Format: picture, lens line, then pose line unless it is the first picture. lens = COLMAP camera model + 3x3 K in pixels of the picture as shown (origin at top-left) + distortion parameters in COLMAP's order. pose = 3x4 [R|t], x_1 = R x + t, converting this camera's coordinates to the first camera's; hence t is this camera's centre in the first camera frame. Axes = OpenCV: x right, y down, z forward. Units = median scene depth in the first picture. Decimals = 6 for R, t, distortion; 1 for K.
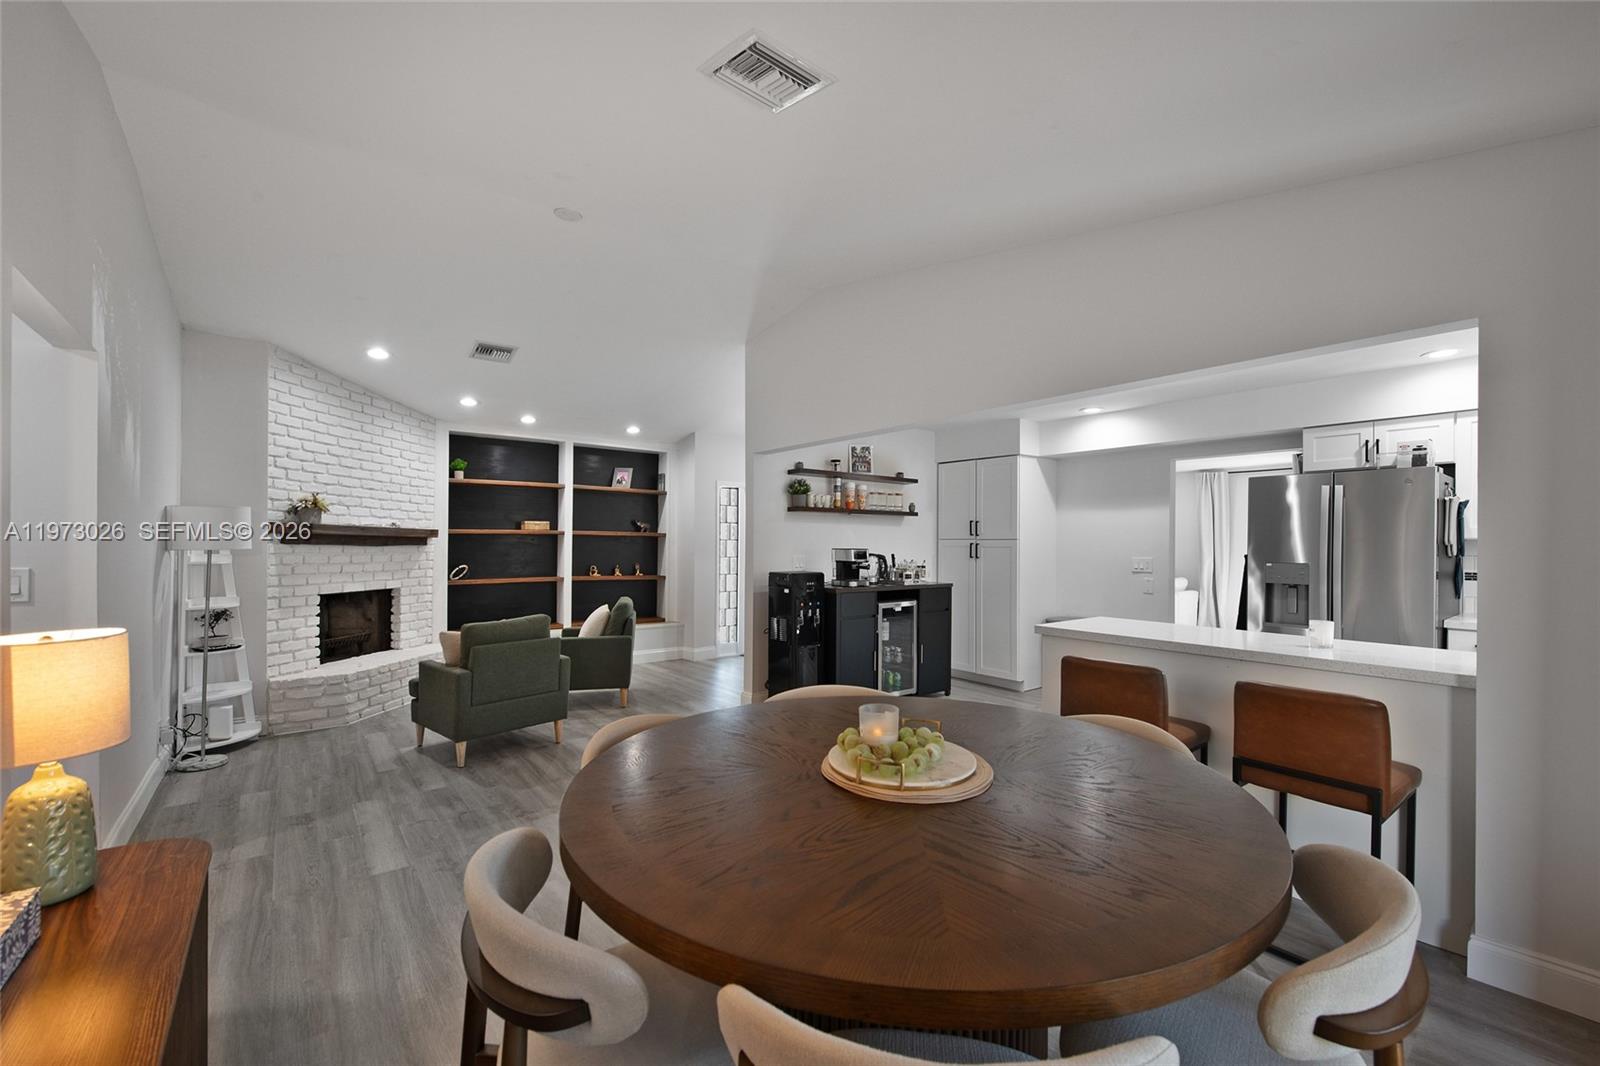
lens RADIAL K [[669.8, 0, 788.8], [0, 669.8, 540.5], [0, 0, 1]] dist [-0.017891, -0.000476]
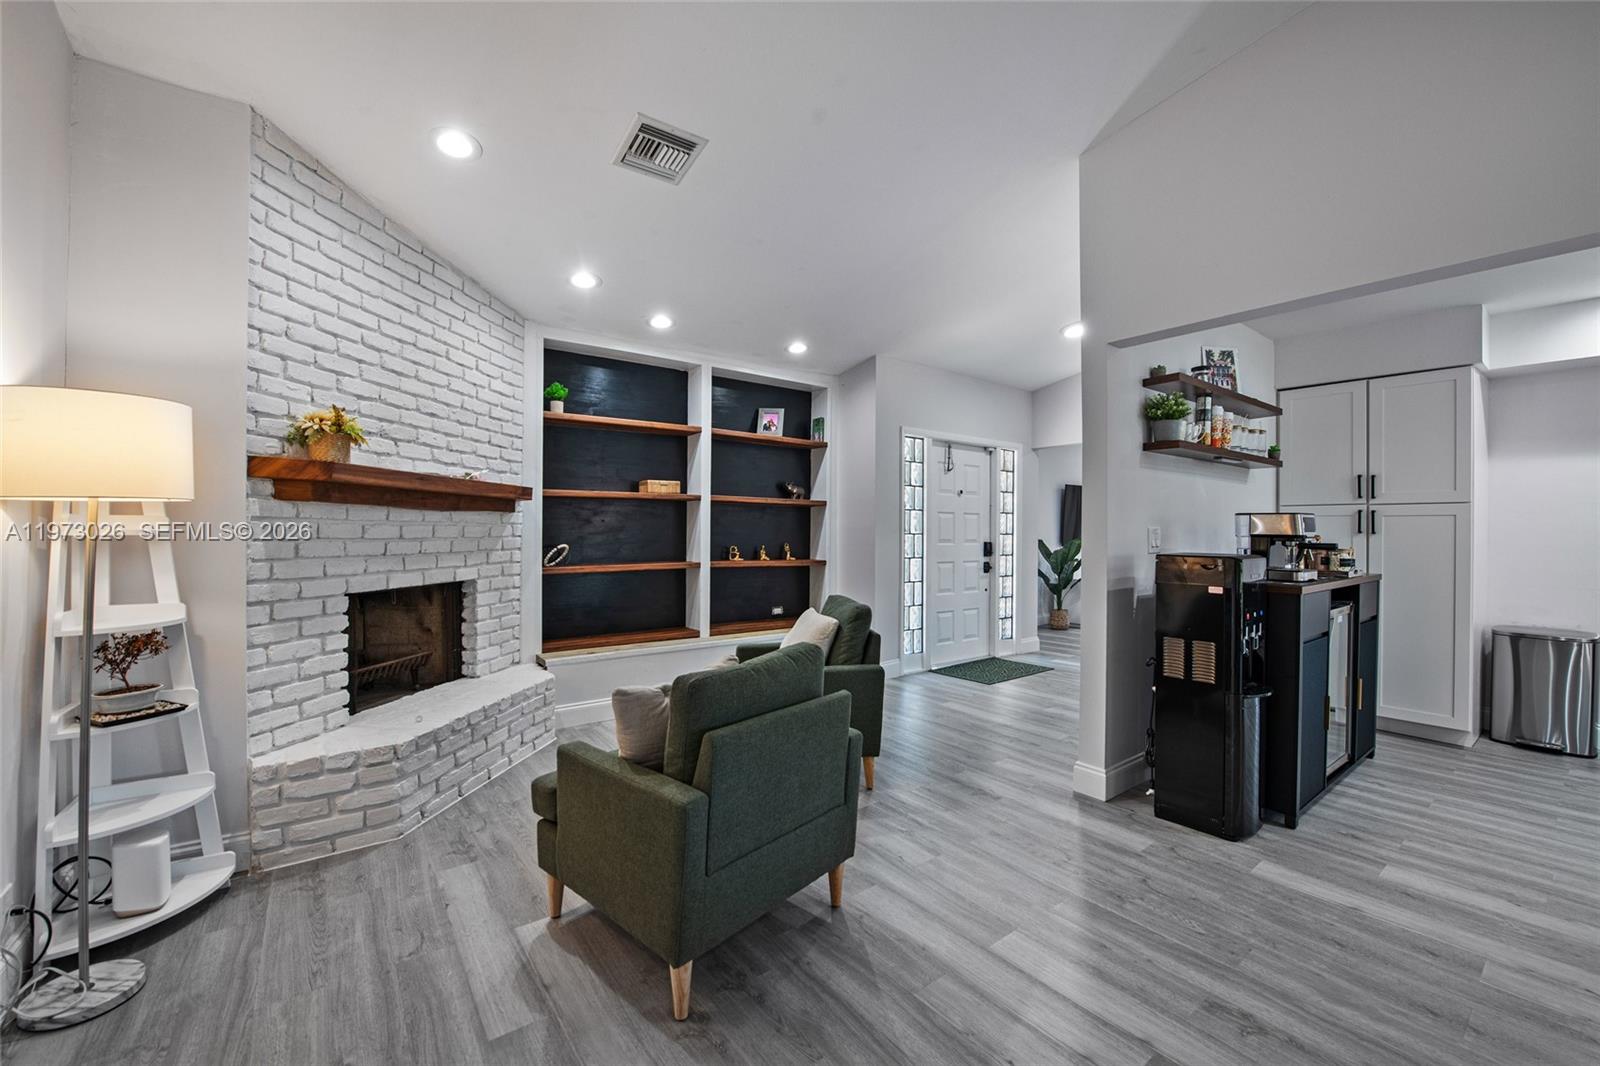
lens RADIAL K [[641.1, 0, 774.5], [0, 641.1, 531.9], [0, 0, 1]] dist [-0.015835, -0.001719]
pose [[0.999519, 0.000853, -0.031010, -0.299563], [-0.000556, 0.999954, 0.009557, 0.021791], [0.031017, -0.009536, 0.999473, 0.430664]]
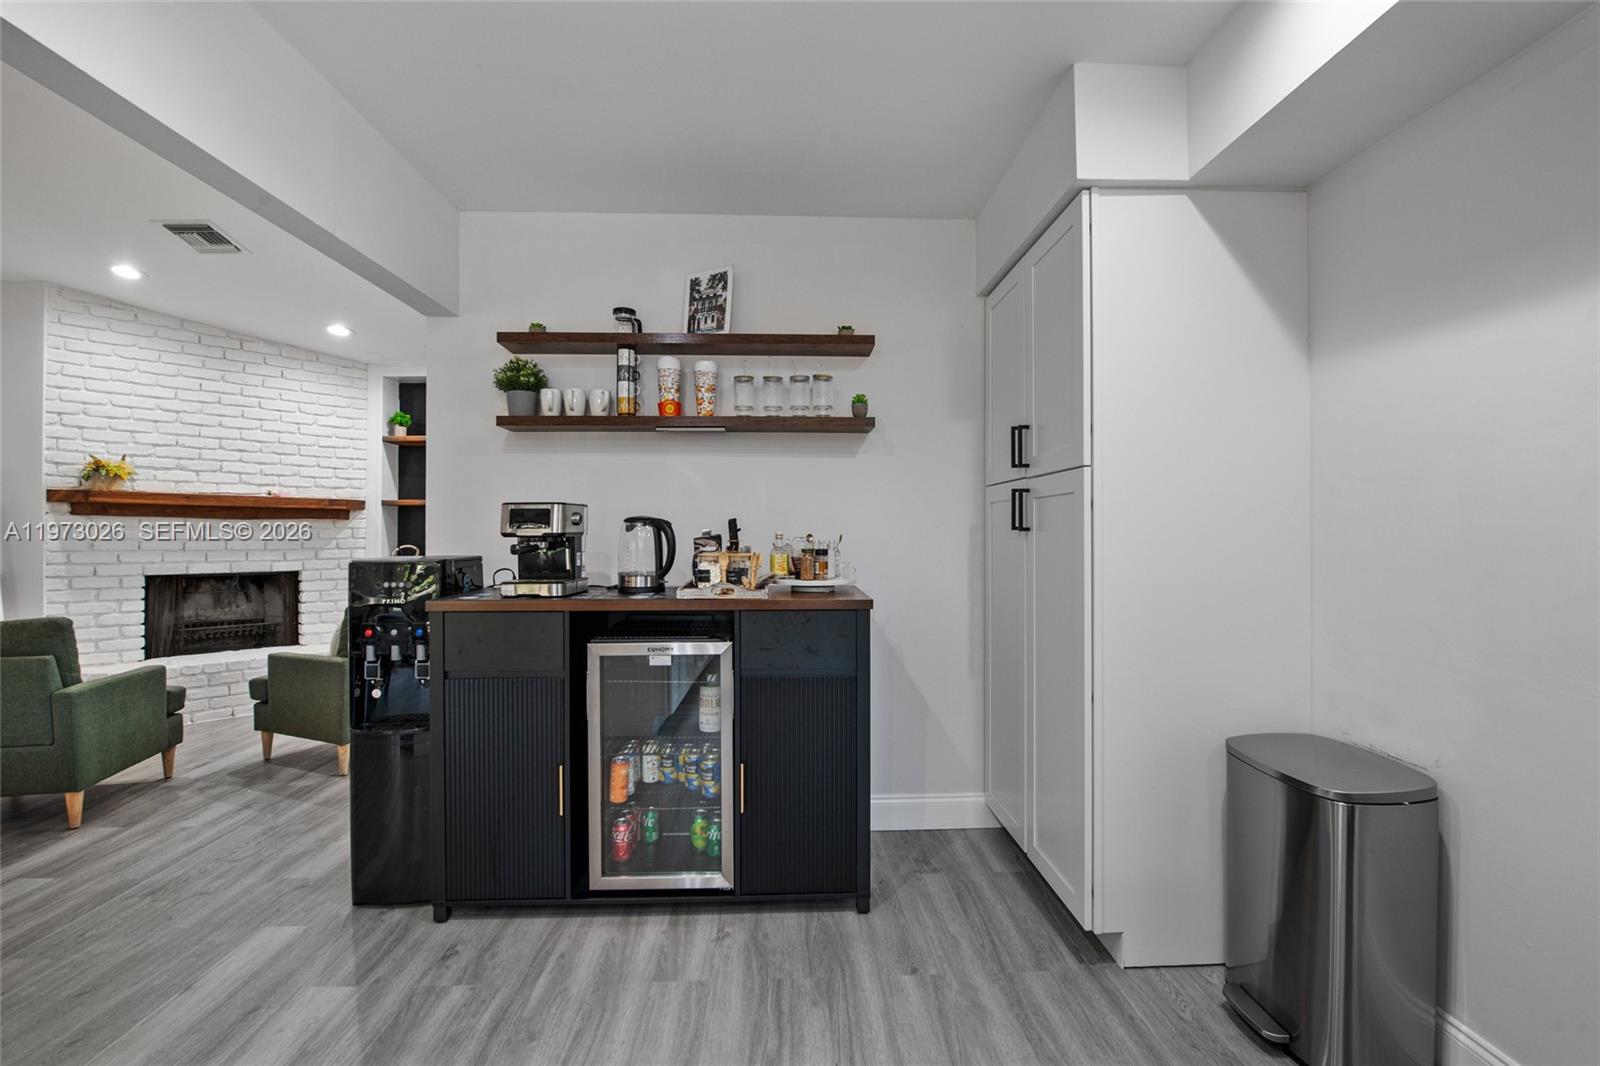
lens RADIAL K [[702.4, 0, 821.1], [0, 702.4, 531.8], [0, 0, 1]] dist [-0.013565, -0.001242]
pose [[0.807427, -0.006289, -0.589935, 0.462620], [0.006555, 0.999977, -0.001689, 0.029958], [0.589932, -0.002503, 0.807449, 0.717081]]
